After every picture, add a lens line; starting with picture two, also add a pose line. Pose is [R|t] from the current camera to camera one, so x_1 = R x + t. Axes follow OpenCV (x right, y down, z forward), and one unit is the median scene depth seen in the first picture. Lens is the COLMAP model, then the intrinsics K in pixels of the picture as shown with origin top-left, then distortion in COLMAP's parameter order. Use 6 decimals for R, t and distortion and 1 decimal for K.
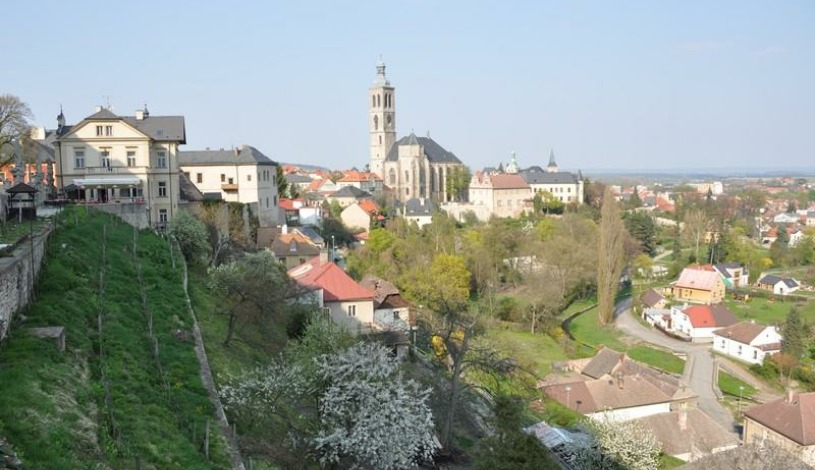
lens RADIAL K [[633.3, 0, 388.0], [0, 633.3, 238.2], [0, 0, 1]] dist [-0.157036, 0.098351]
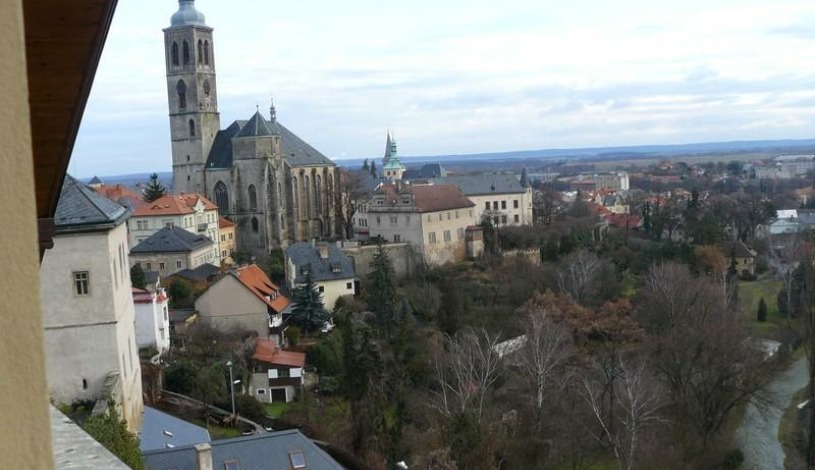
lens RADIAL K [[879.8, 0, 392.7], [0, 879.8, 251.1], [0, 0, 1]] dist [-0.180419, 0.154395]
pose [[0.945278, -0.063950, 0.319938, -0.093885], [0.067594, 0.997713, -0.000287, -0.044234], [-0.319188, 0.021897, 0.947438, 0.277208]]
